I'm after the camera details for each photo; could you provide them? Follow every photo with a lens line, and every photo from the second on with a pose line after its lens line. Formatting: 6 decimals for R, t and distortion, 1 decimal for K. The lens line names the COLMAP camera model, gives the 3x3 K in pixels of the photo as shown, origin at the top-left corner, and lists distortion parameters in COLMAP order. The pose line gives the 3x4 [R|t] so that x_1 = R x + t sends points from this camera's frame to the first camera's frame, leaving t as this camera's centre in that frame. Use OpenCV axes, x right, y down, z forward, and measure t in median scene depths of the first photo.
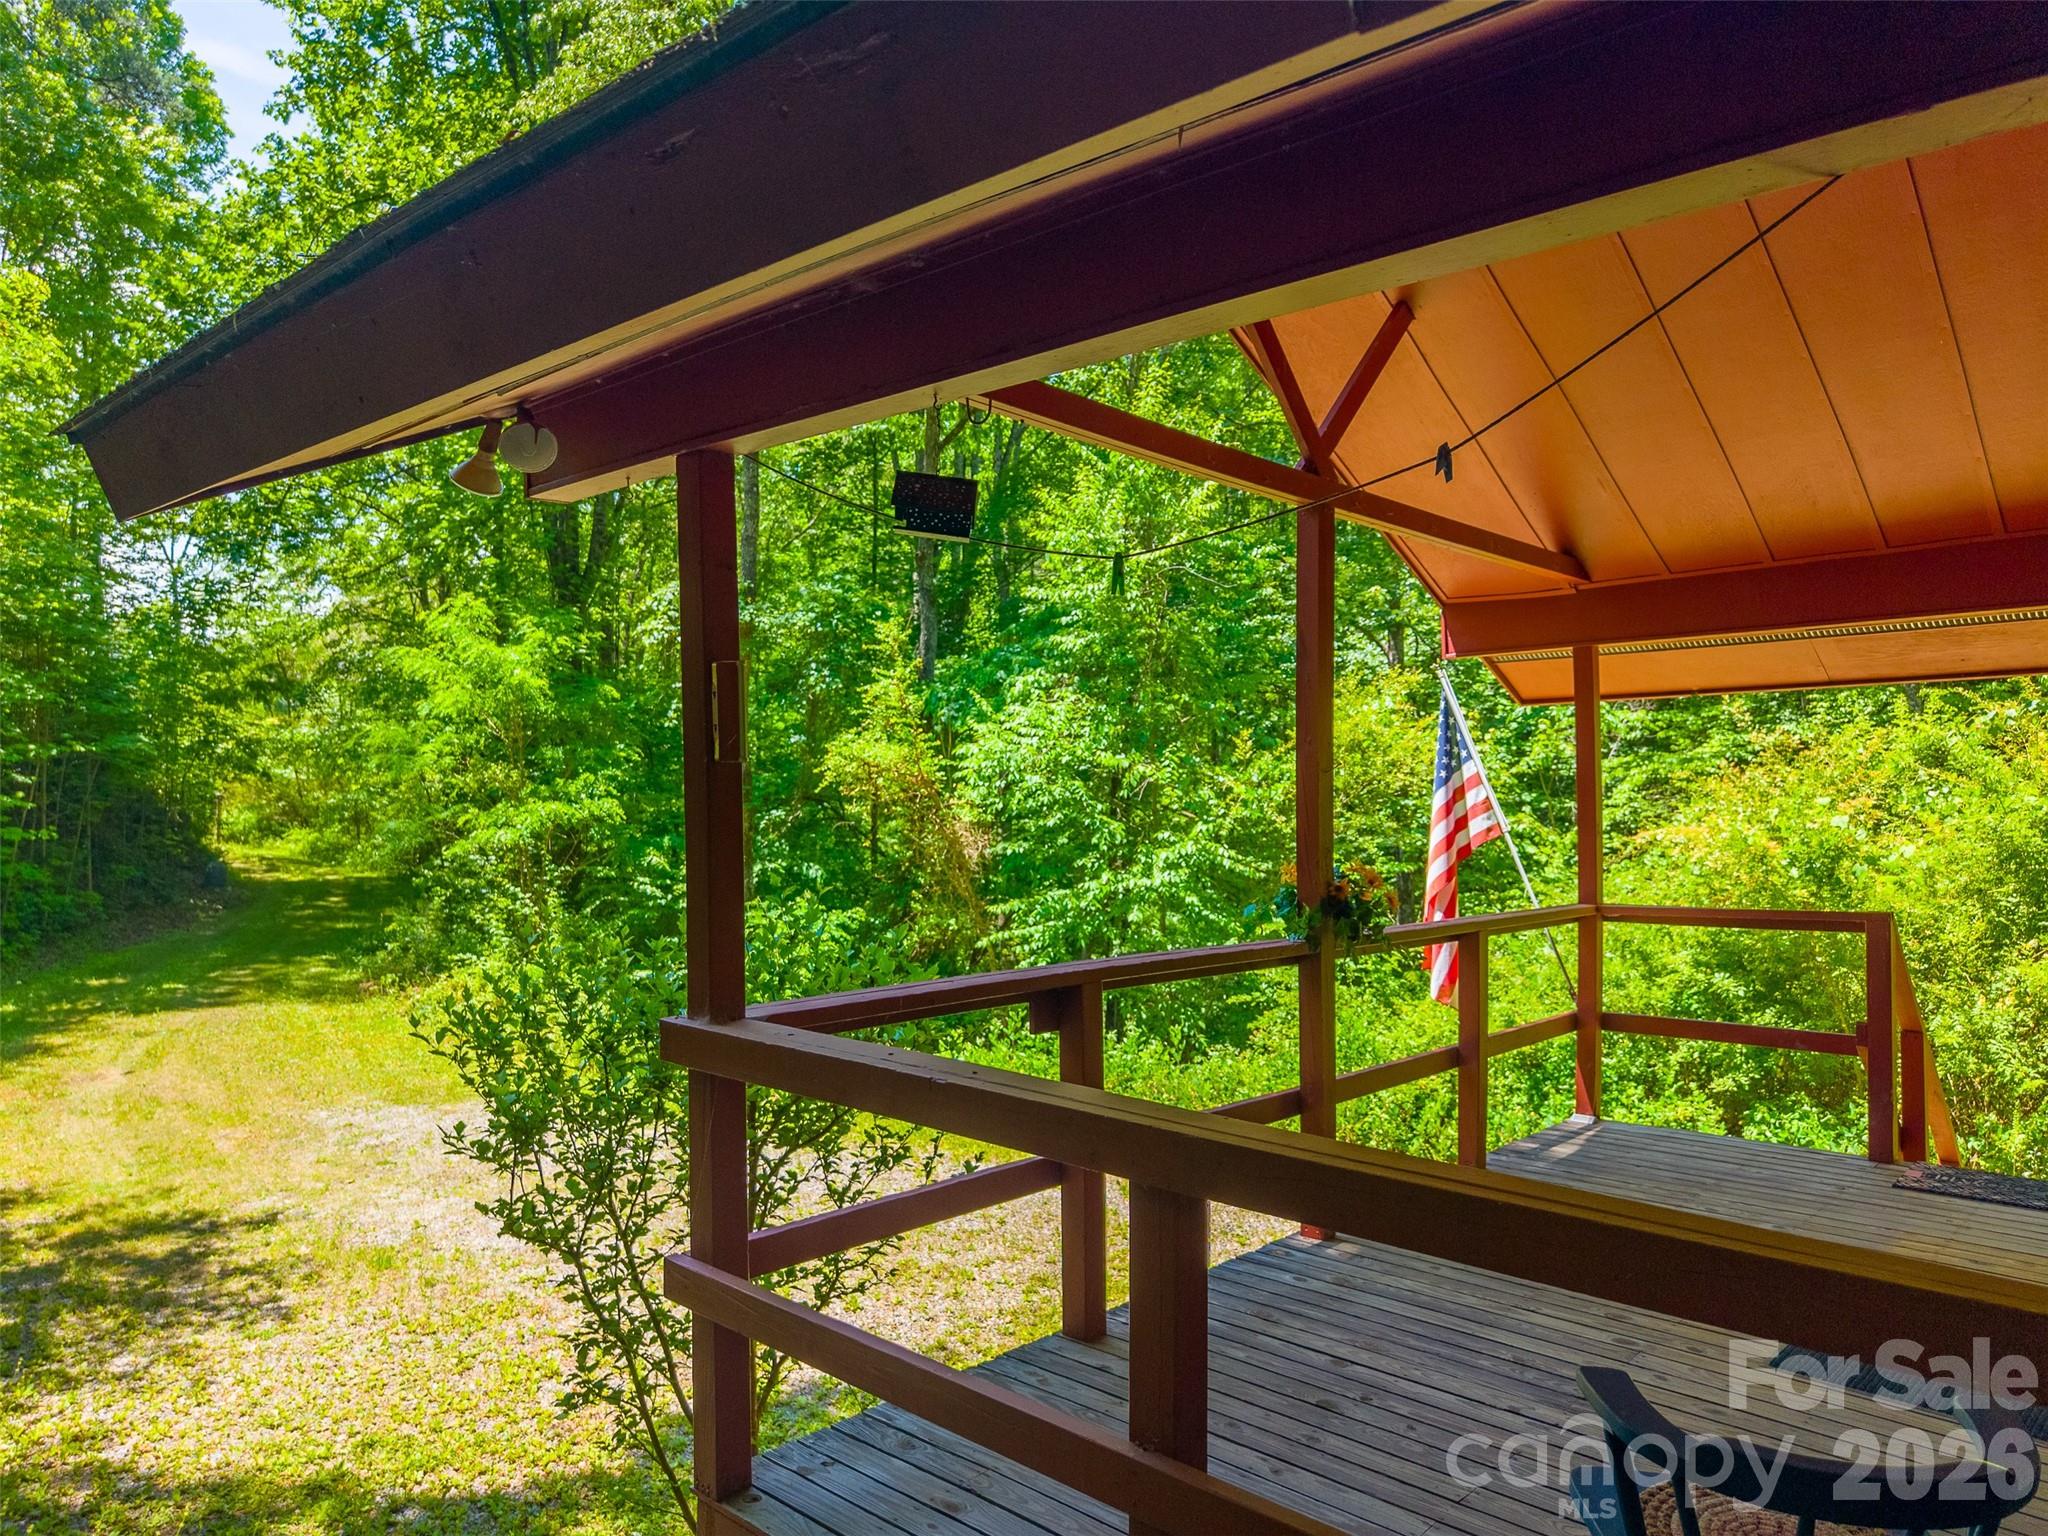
lens RADIAL K [[1318.0, 0, 1024.0], [0, 1318.0, 768.0], [0, 0, 1]] dist [-0.003721, -0.002561]
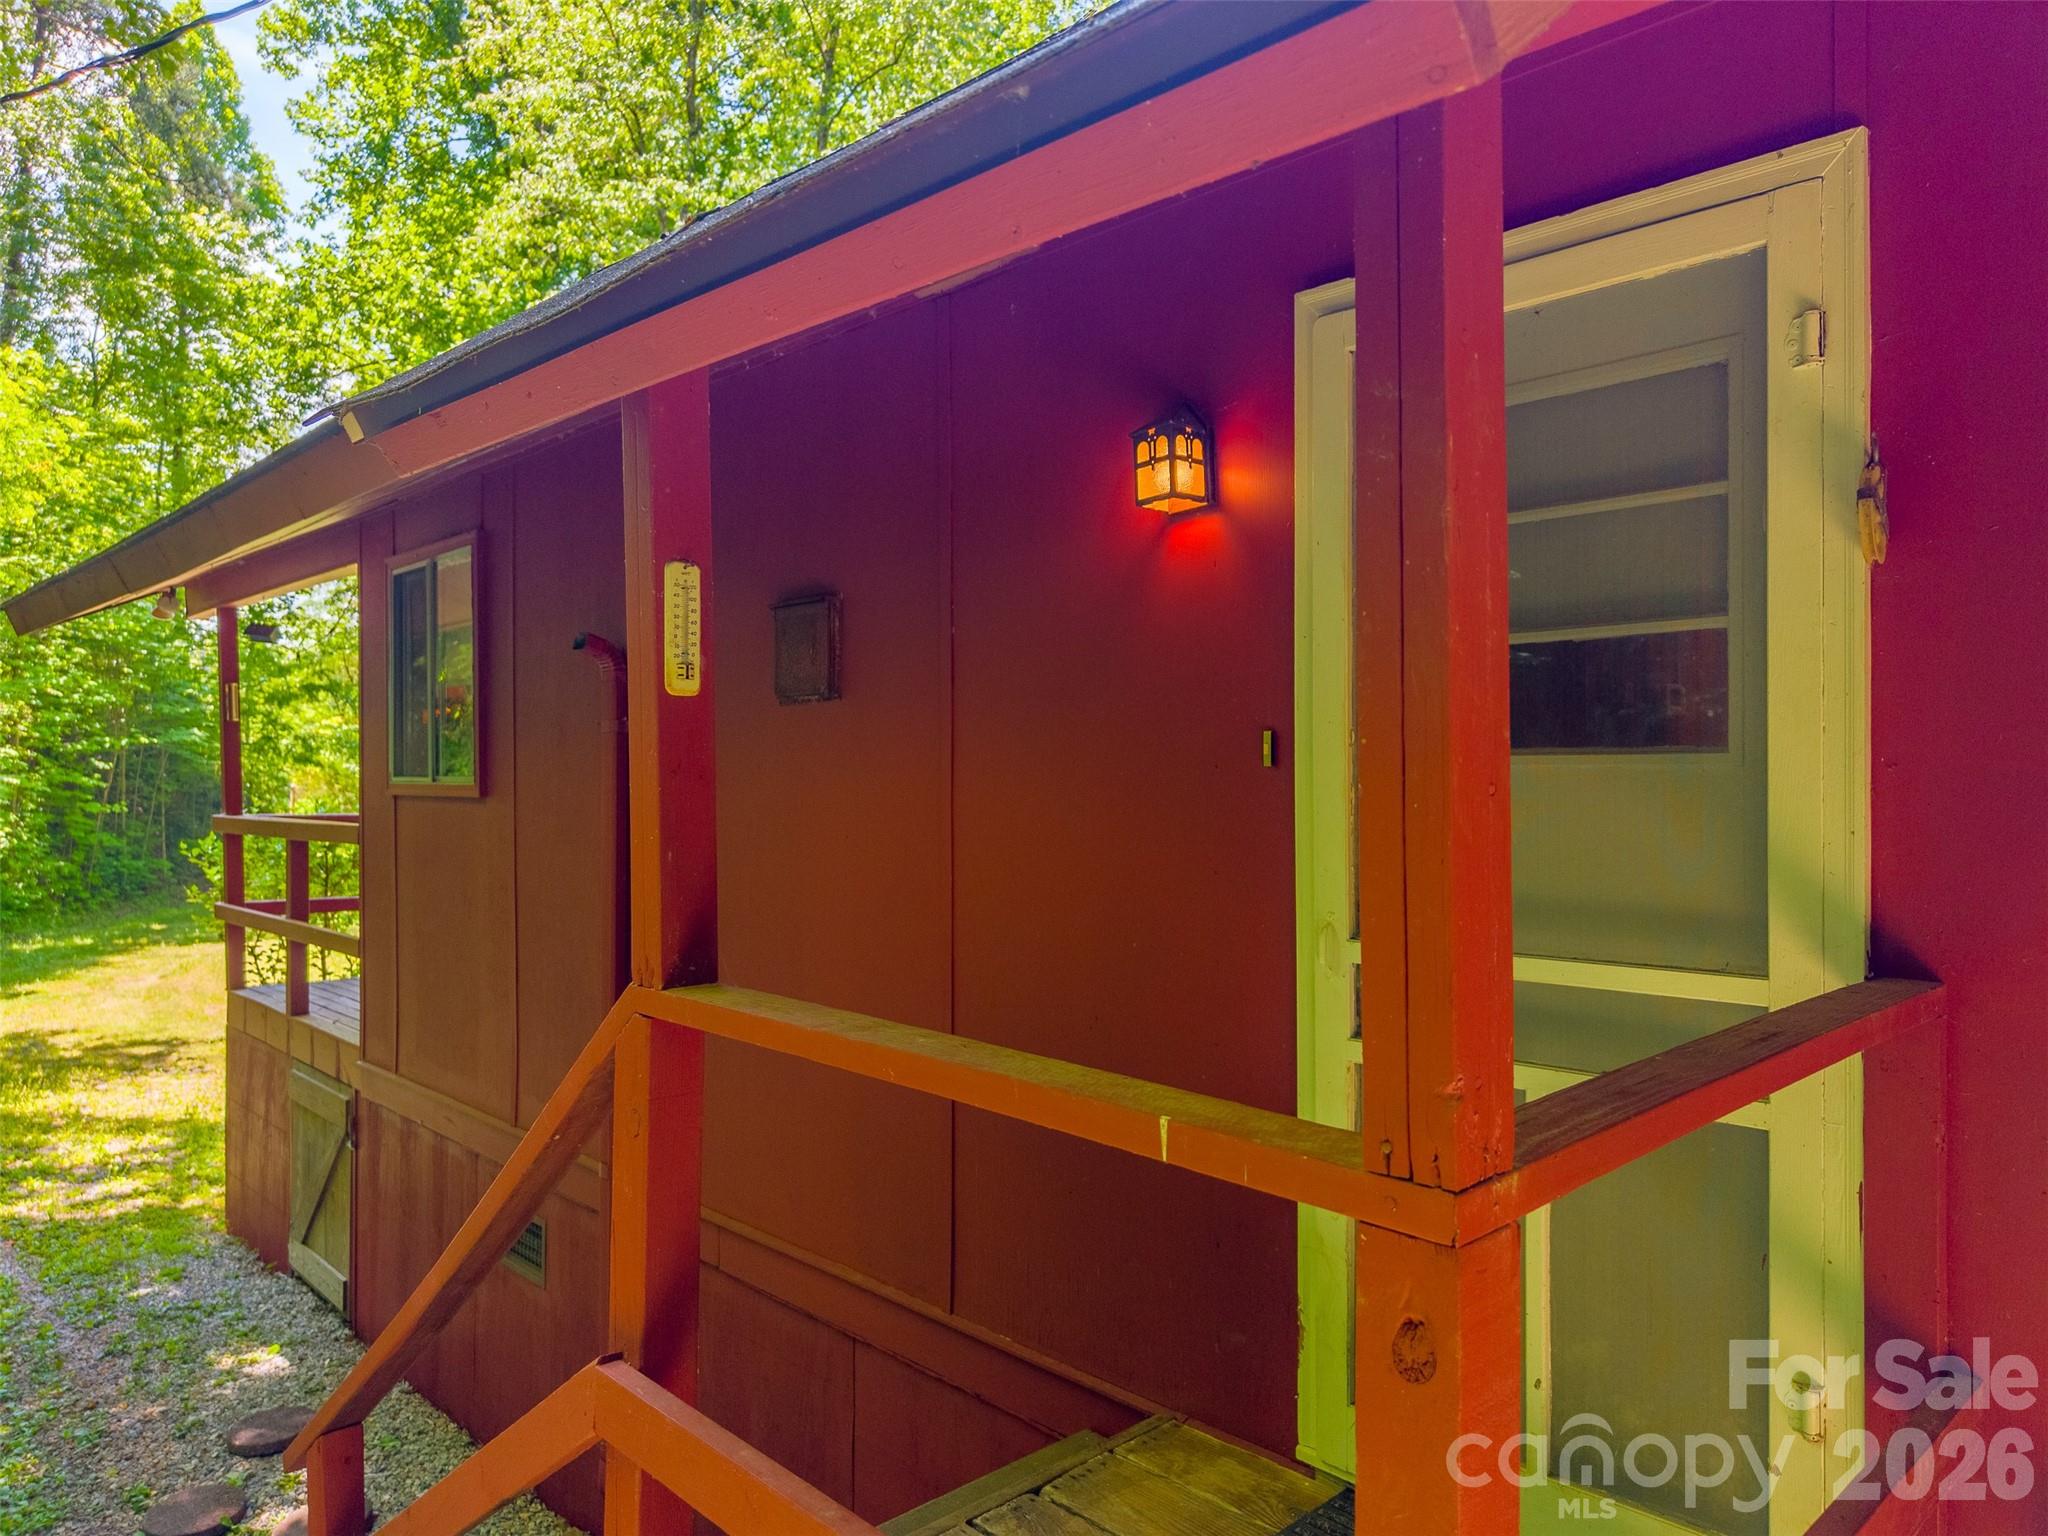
lens RADIAL K [[1352.3, 0, 1024.0], [0, 1352.3, 768.0], [0, 0, 1]] dist [0.004808, 0.001977]
pose [[0.997106, 0.003971, -0.075915, 0.192681], [-0.004266, 0.999984, -0.003724, 0.012667], [0.075899, 0.004037, 0.997107, -0.201781]]
